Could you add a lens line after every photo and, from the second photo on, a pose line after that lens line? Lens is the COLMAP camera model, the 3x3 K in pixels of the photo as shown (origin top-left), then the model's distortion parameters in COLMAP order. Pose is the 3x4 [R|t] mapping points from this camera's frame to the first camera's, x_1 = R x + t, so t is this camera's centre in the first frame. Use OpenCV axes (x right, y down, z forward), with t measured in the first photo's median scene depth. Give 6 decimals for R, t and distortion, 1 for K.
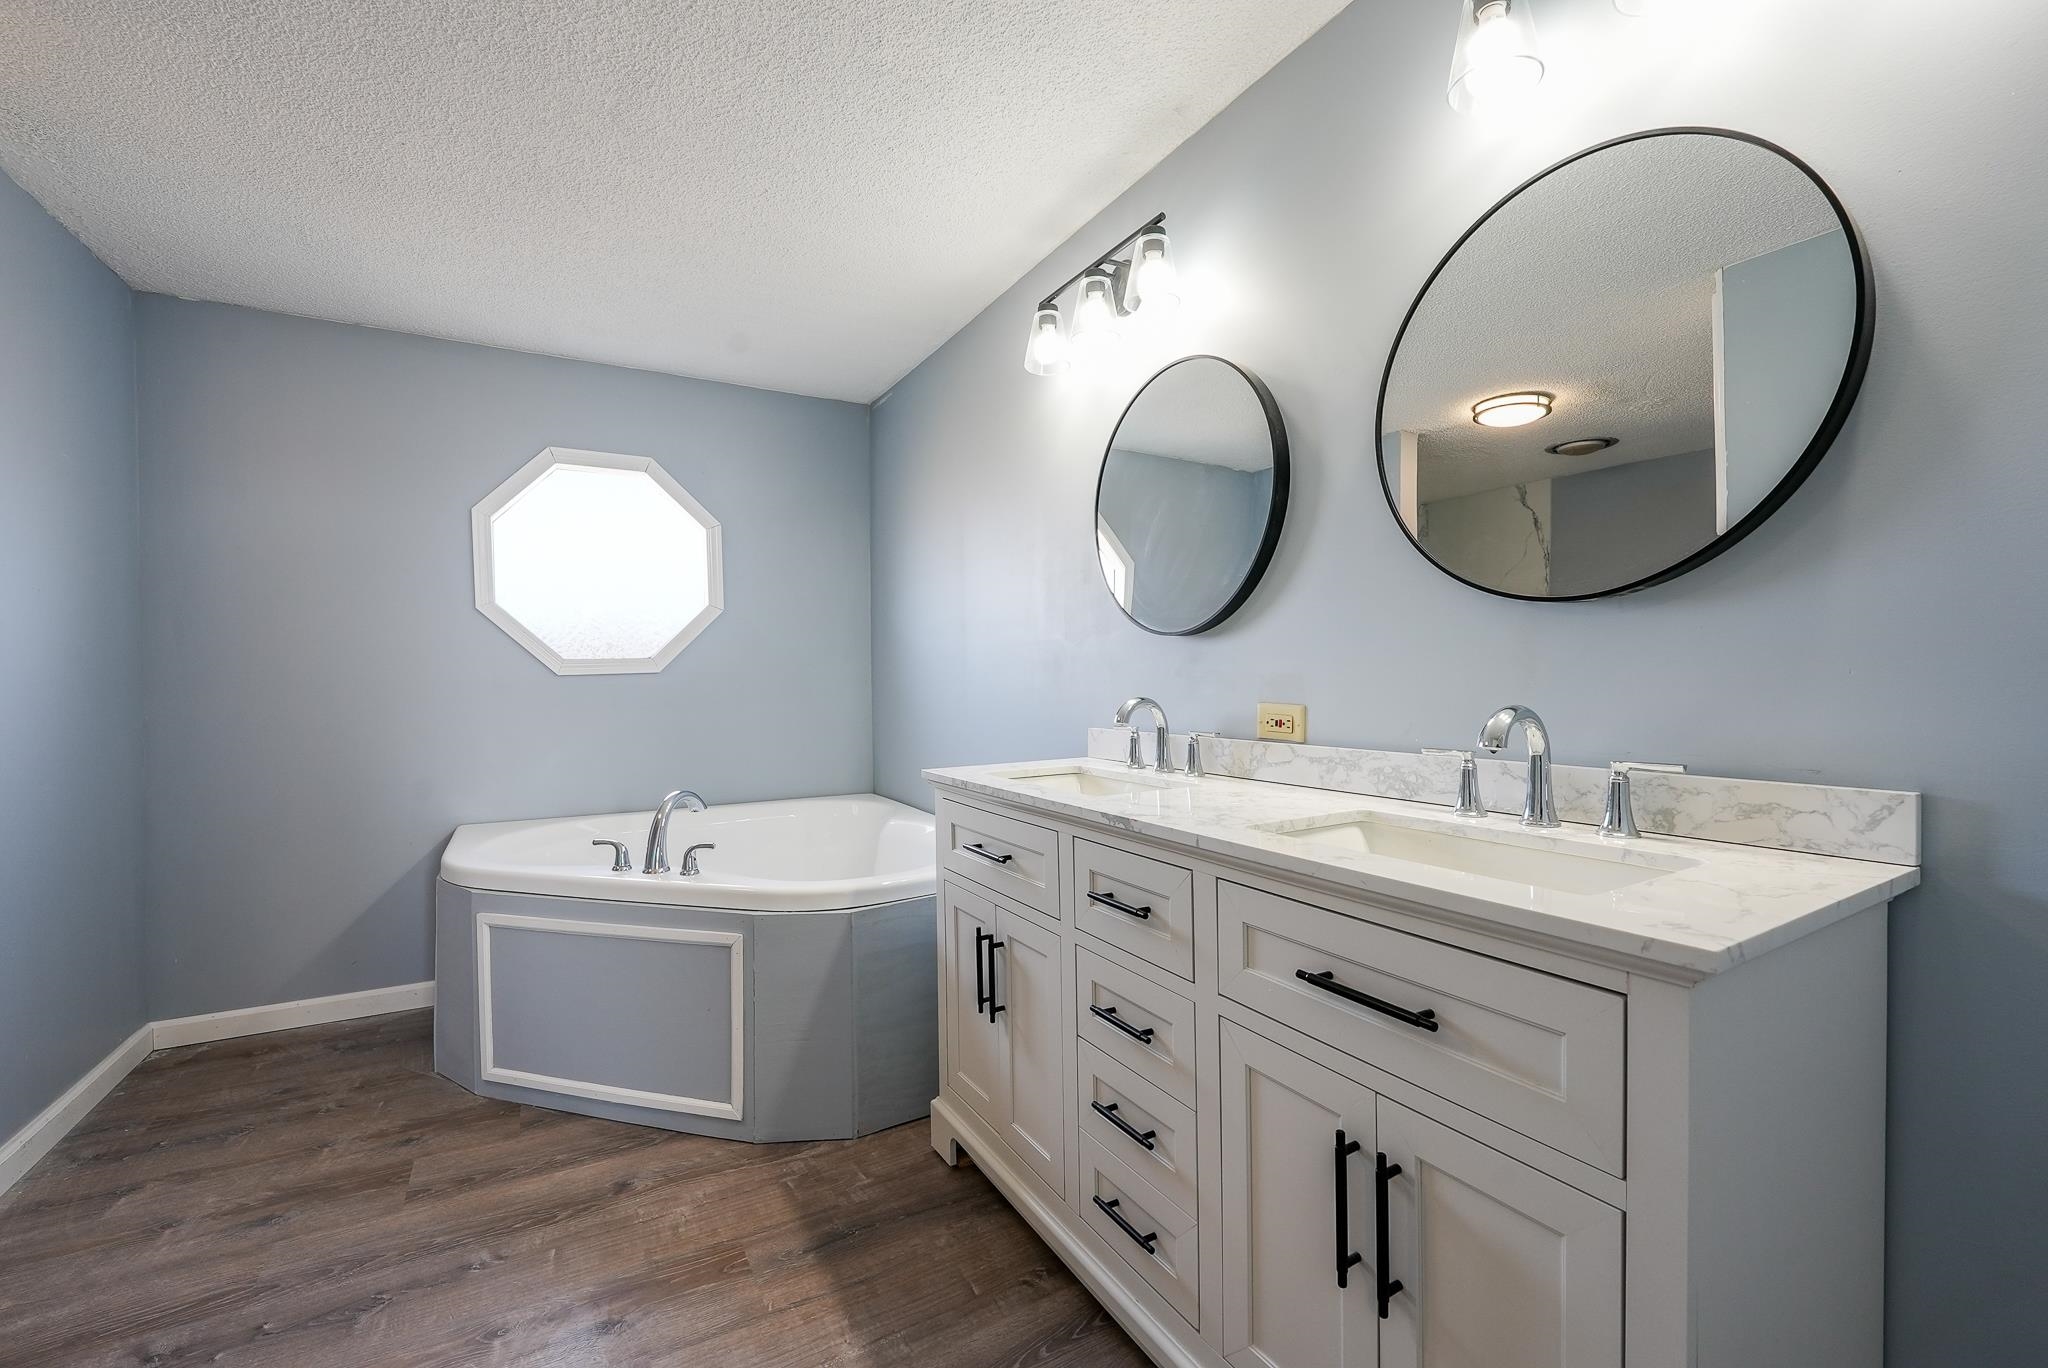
lens RADIAL K [[834.2, 0, 1021.3], [0, 834.2, 689.1], [0, 0, 1]] dist [-0.012673, 0.000540]
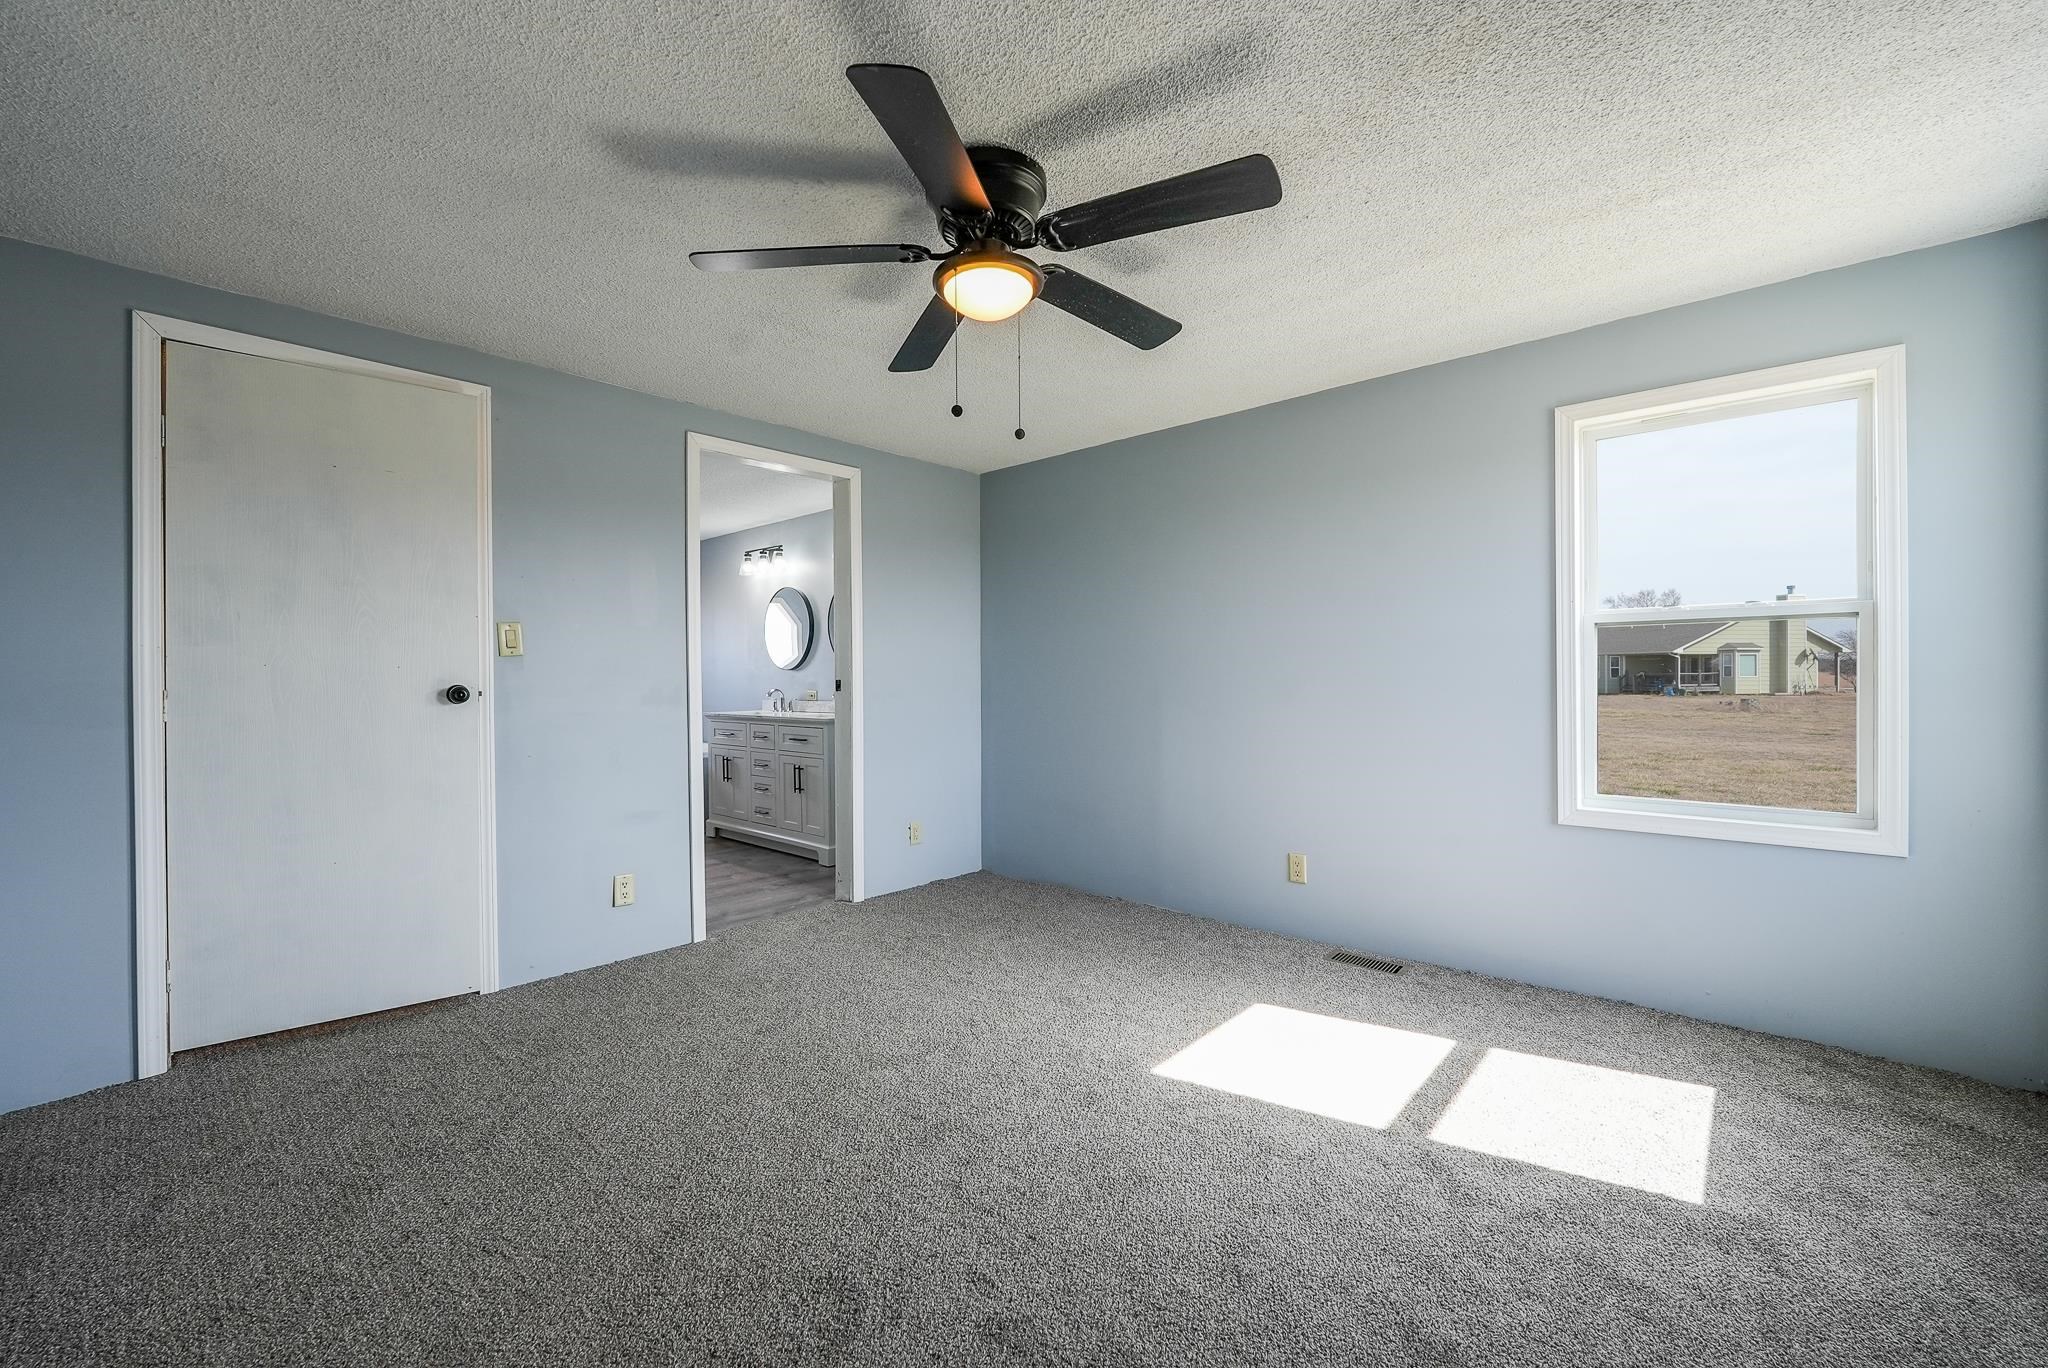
lens RADIAL K [[834.2, 0, 1026.7], [0, 834.2, 680.4], [0, 0, 1]] dist [-0.012673, 0.000540]
pose [[0.950385, 0.001943, 0.311069, 0.064180], [0.001966, 0.999923, -0.012251, 0.018312], [-0.311069, 0.012255, 0.950308, -2.506454]]
